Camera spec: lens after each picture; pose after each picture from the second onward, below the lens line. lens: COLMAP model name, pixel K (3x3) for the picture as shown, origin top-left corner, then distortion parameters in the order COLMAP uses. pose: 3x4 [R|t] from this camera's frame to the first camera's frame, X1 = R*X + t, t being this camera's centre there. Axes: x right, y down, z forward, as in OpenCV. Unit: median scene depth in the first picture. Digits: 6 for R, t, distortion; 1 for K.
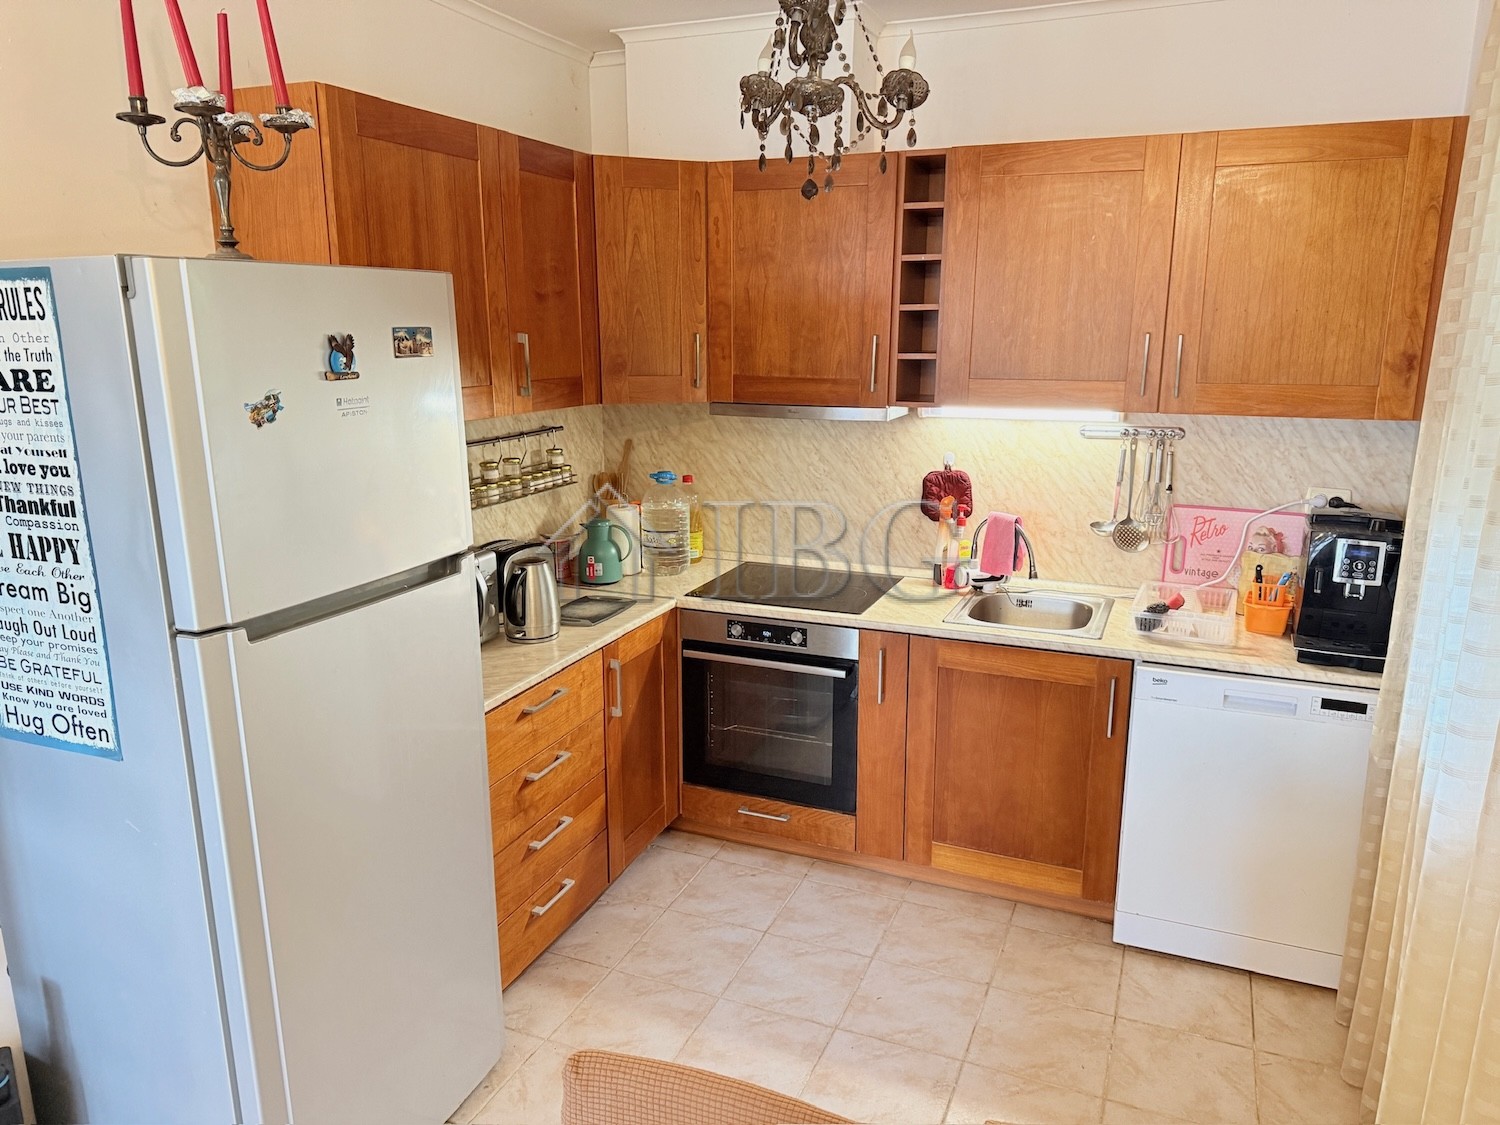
lens RADIAL K [[1059.0, 0, 746.9], [0, 1059.0, 565.0], [0, 0, 1]] dist [-0.002309, -0.000620]
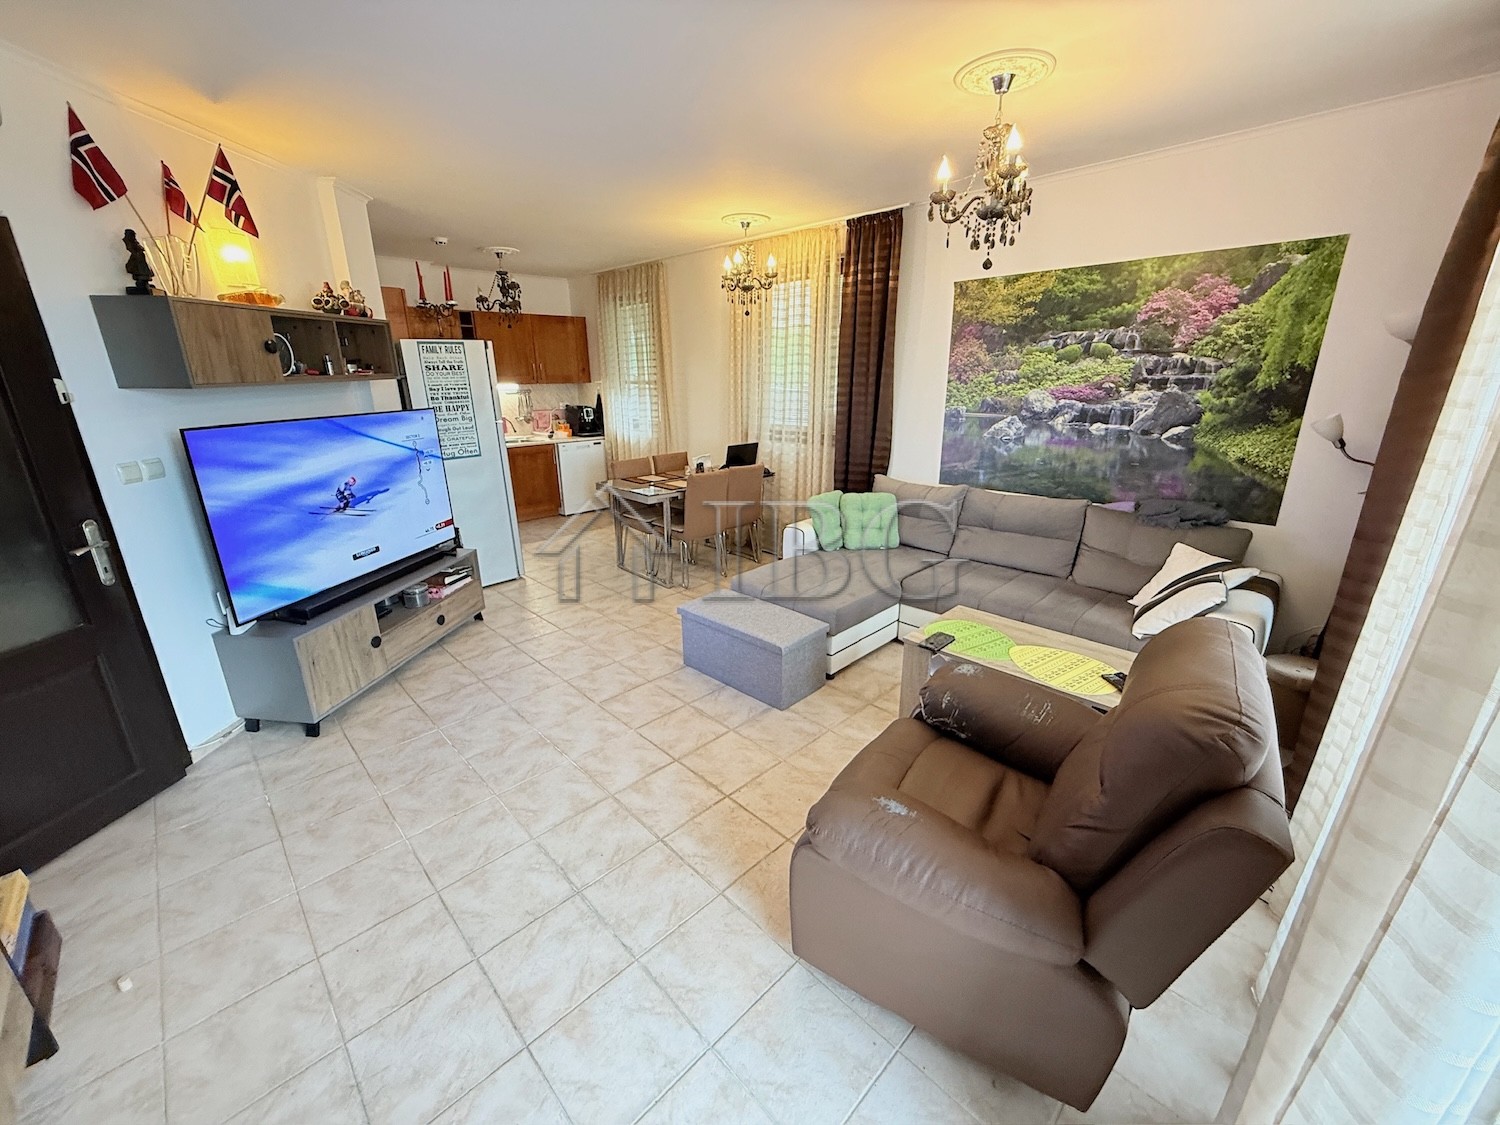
lens RADIAL K [[593.1, 0, 750.8], [0, 593.1, 558.1], [0, 0, 1]] dist [-0.000607, -0.000161]
pose [[0.376397, -0.283265, 0.882092, -2.411473], [0.218278, 0.952423, 0.212709, 0.300950], [-0.900378, 0.112478, 0.420320, -0.987140]]
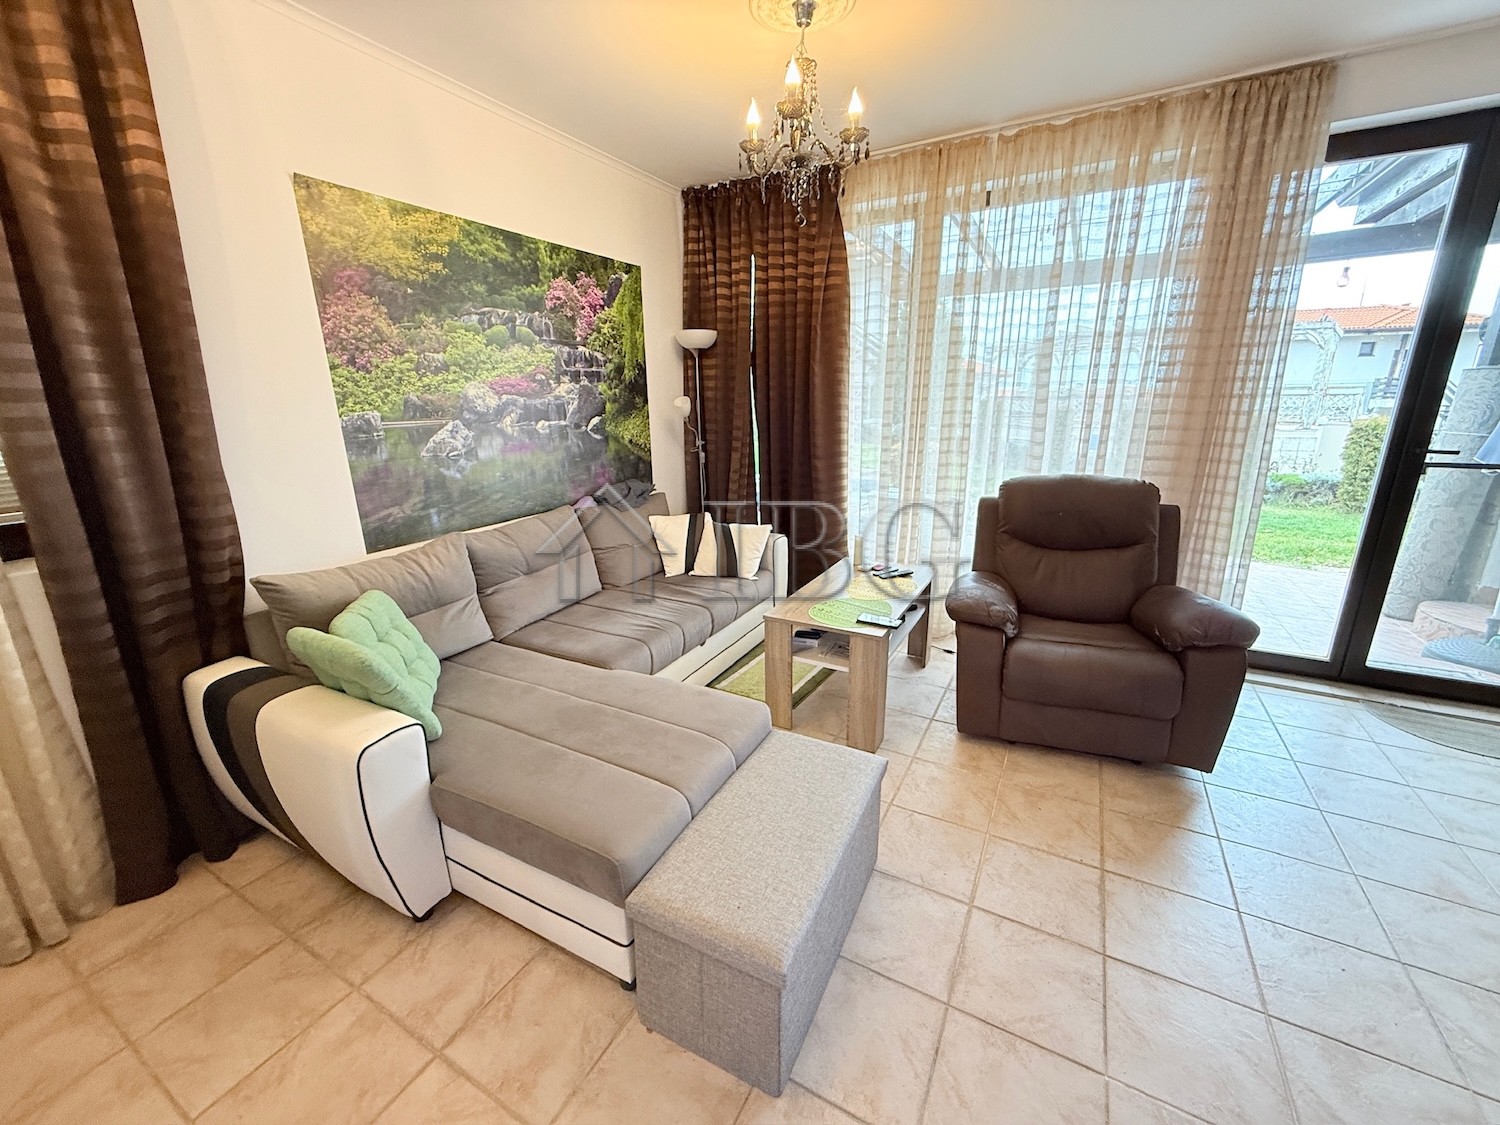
lens RADIAL K [[593.1, 0, 739.9], [0, 593.1, 561.1], [0, 0, 1]] dist [-0.000607, -0.000161]
pose [[-0.993574, -0.016822, 0.111930, -0.951934], [0.038696, 0.878828, 0.475567, 0.115191], [-0.106367, 0.476842, -0.872529, 0.327472]]
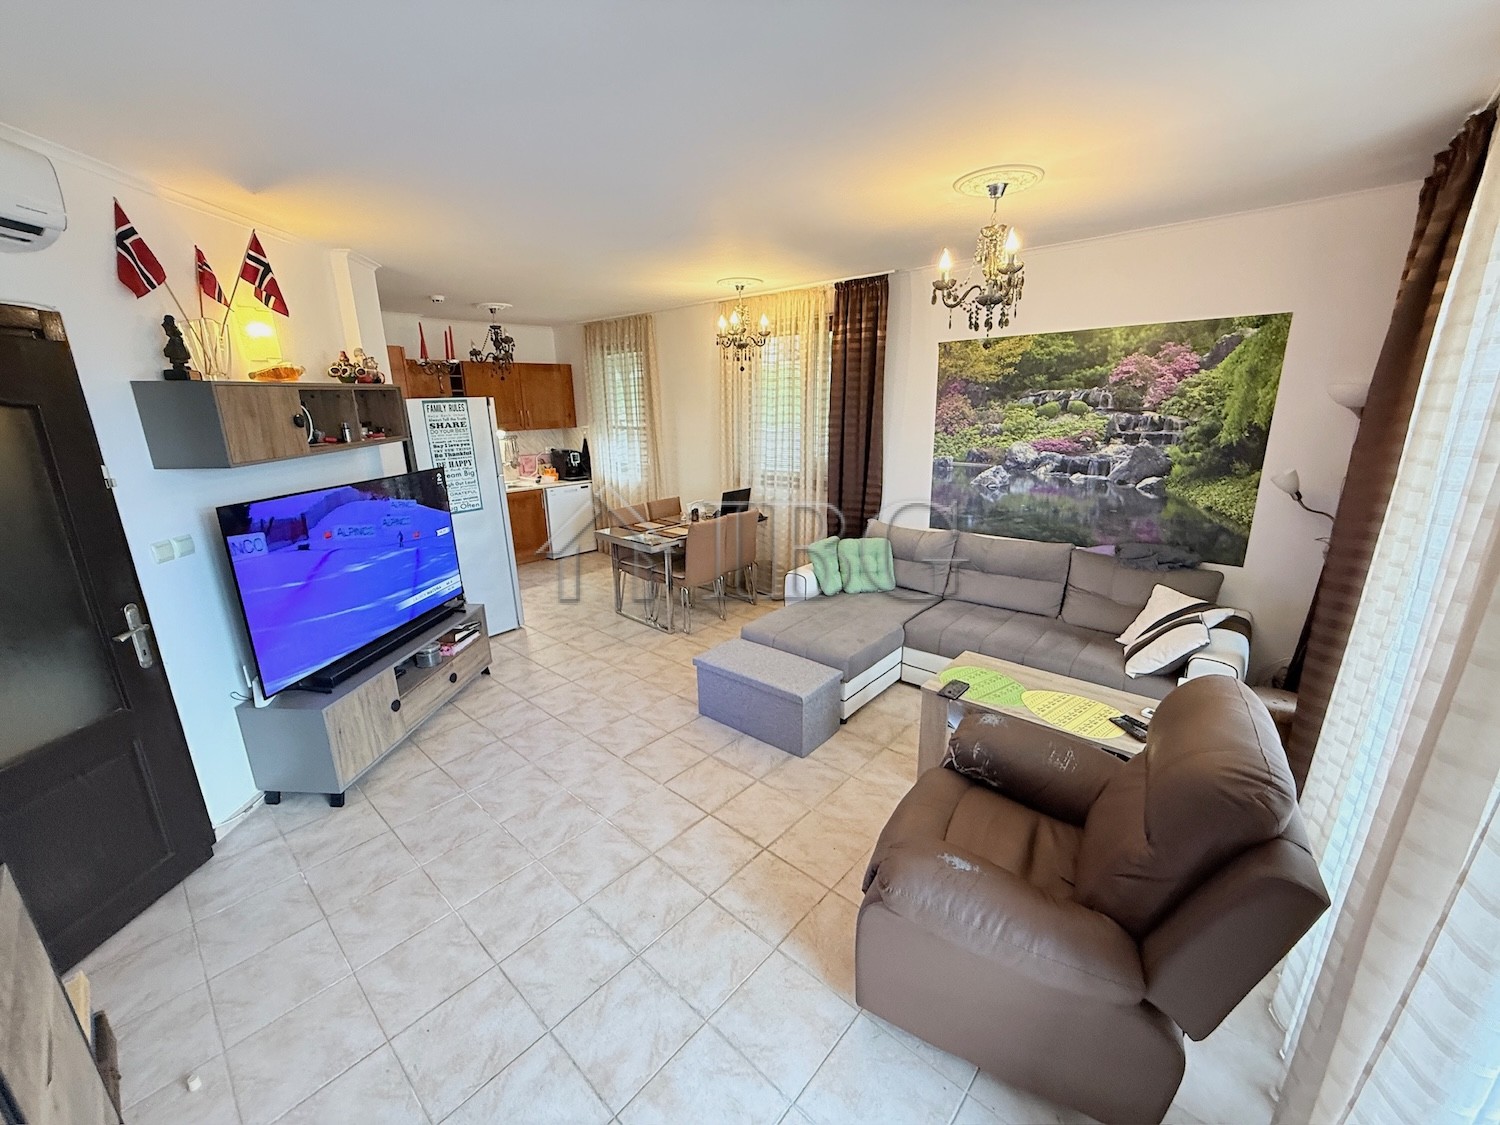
lens RADIAL K [[593.1, 0, 750.4], [0, 593.1, 557.6], [0, 0, 1]] dist [-0.000607, -0.000161]
pose [[0.318201, -0.251967, 0.913926, -2.506909], [0.231742, 0.955460, 0.182733, 0.178023], [-0.919263, 0.153649, 0.362420, -0.897322]]
